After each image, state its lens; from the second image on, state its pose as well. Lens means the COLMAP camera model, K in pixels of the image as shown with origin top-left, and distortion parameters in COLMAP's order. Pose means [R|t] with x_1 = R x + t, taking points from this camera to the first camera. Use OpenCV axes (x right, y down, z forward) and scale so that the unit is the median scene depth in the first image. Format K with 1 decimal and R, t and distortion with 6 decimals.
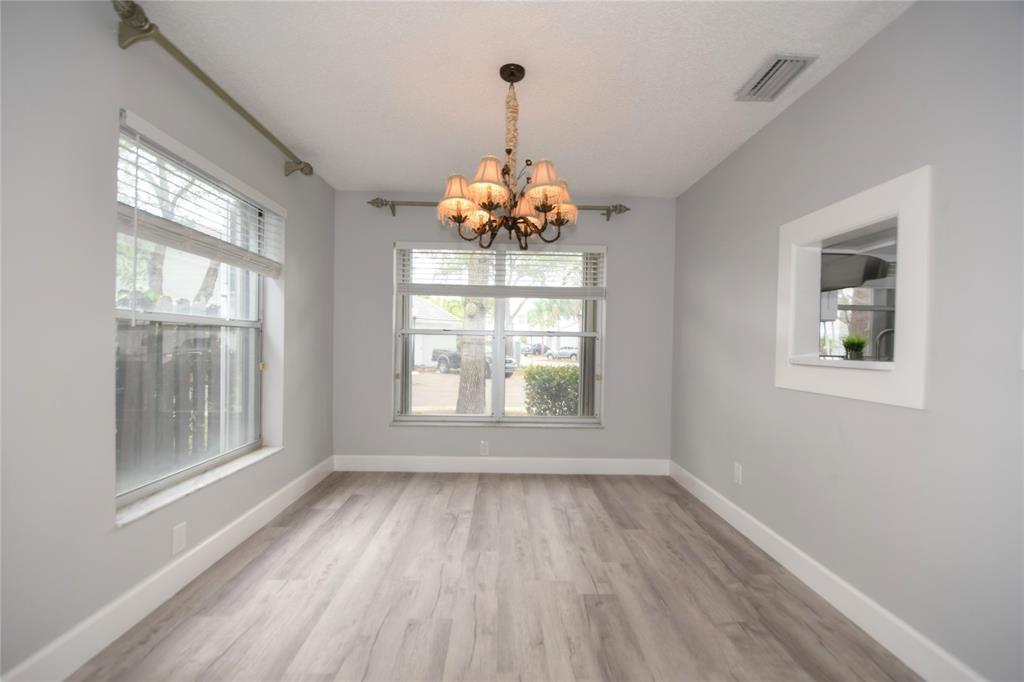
lens RADIAL K [[460.0, 0, 495.7], [0, 460.0, 349.1], [0, 0, 1]] dist [-0.002987, -0.007735]
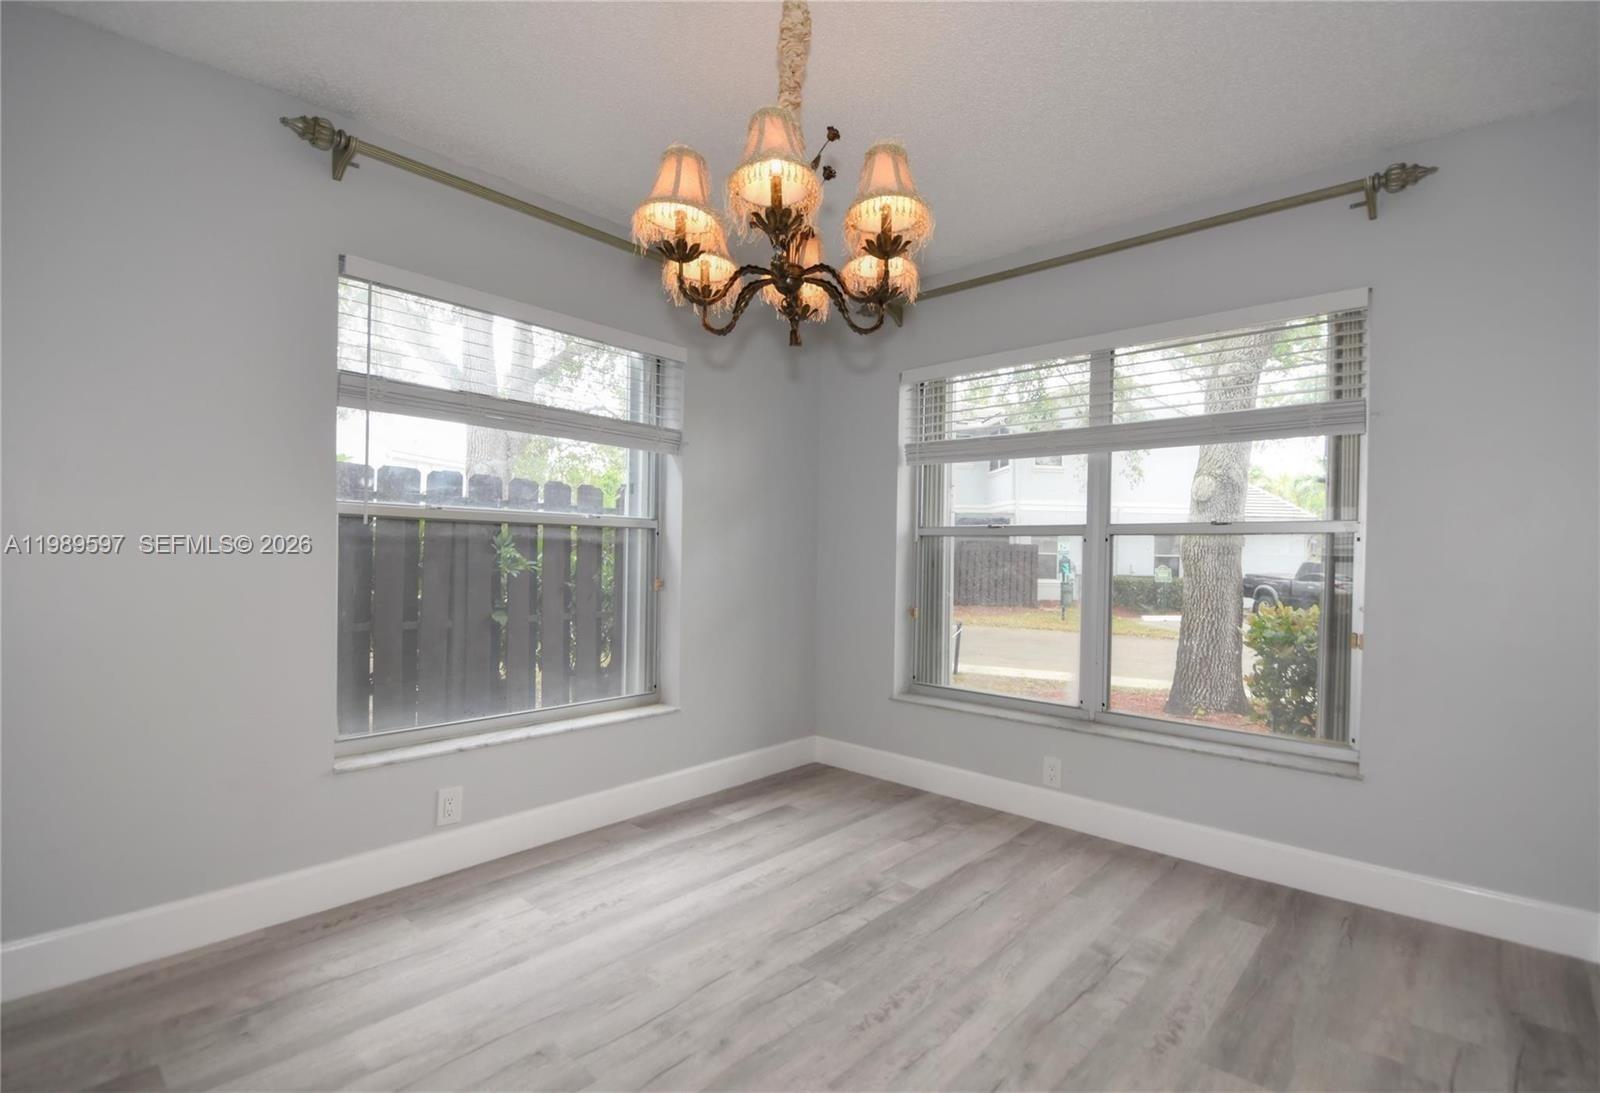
lens RADIAL K [[739.7, 0, 800.3], [0, 739.7, 559.4], [0, 0, 1]] dist [-0.000795, -0.003019]
pose [[0.746342, 0.001377, -0.665561, 0.389797], [-0.013402, 0.999826, -0.012959, 0.012527], [0.665427, 0.018592, 0.746231, 0.336131]]
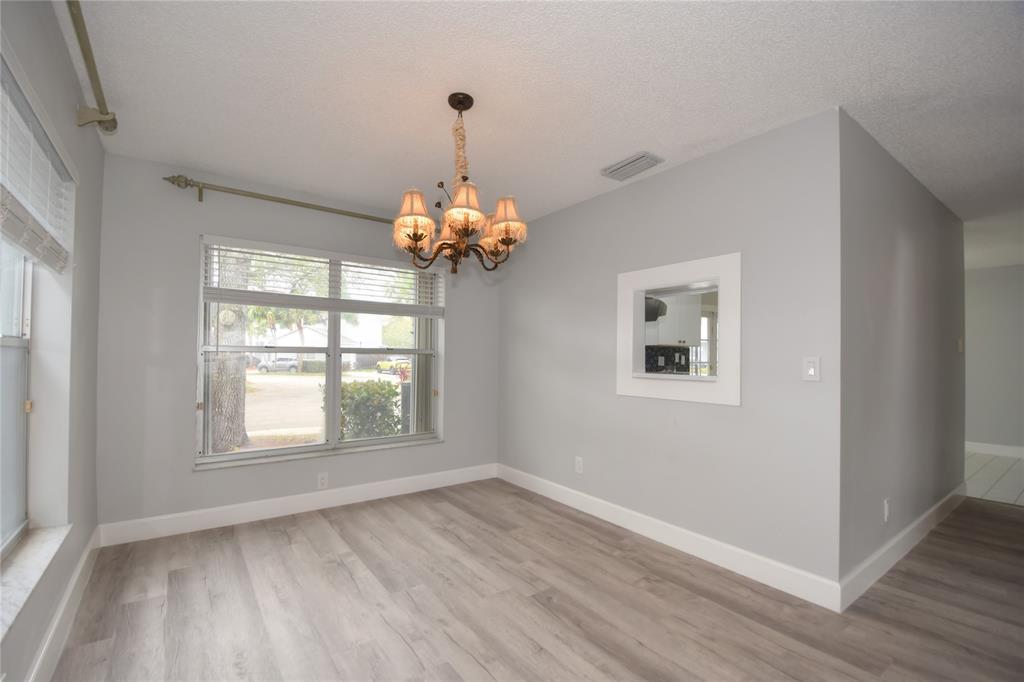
lens RADIAL K [[460.0, 0, 502.5], [0, 460.0, 346.7], [0, 0, 1]] dist [-0.002987, -0.007735]
pose [[0.810945, 0.002985, 0.585115, -0.352107], [0.012253, 0.999681, -0.022082, -0.024813], [-0.584994, 0.025077, 0.810650, 0.096374]]
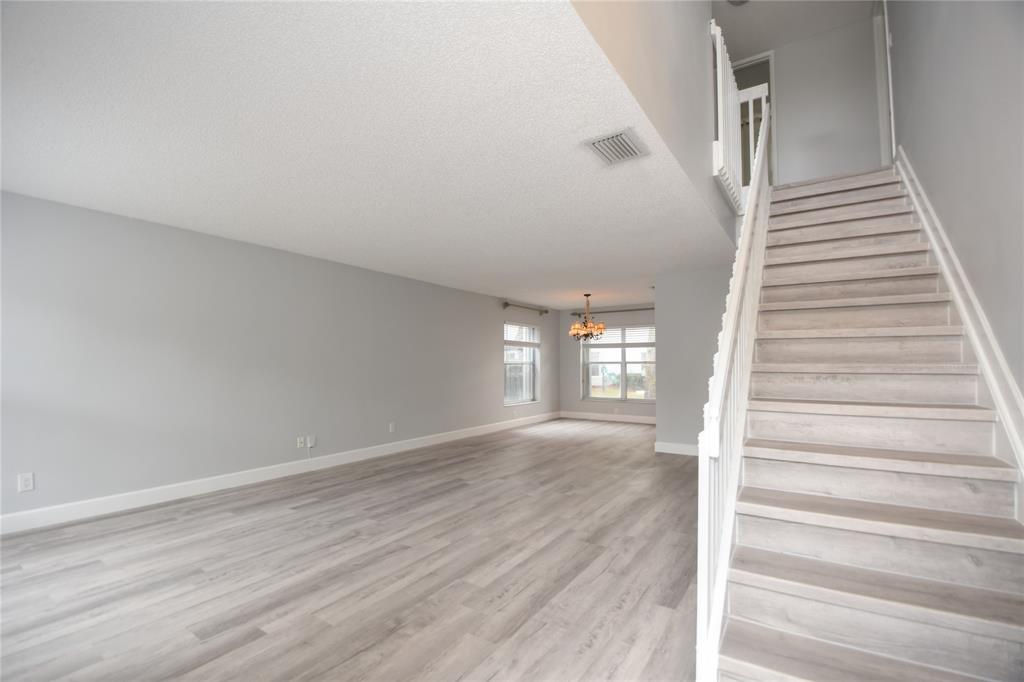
lens RADIAL K [[460.0, 0, 505.3], [0, 460.0, 345.1], [0, 0, 1]] dist [-0.002987, -0.007735]
pose [[0.841555, -0.044784, -0.538311, 1.082713], [0.009945, 0.997673, -0.067452, 0.040252], [0.540080, 0.051411, 0.840042, -1.861753]]
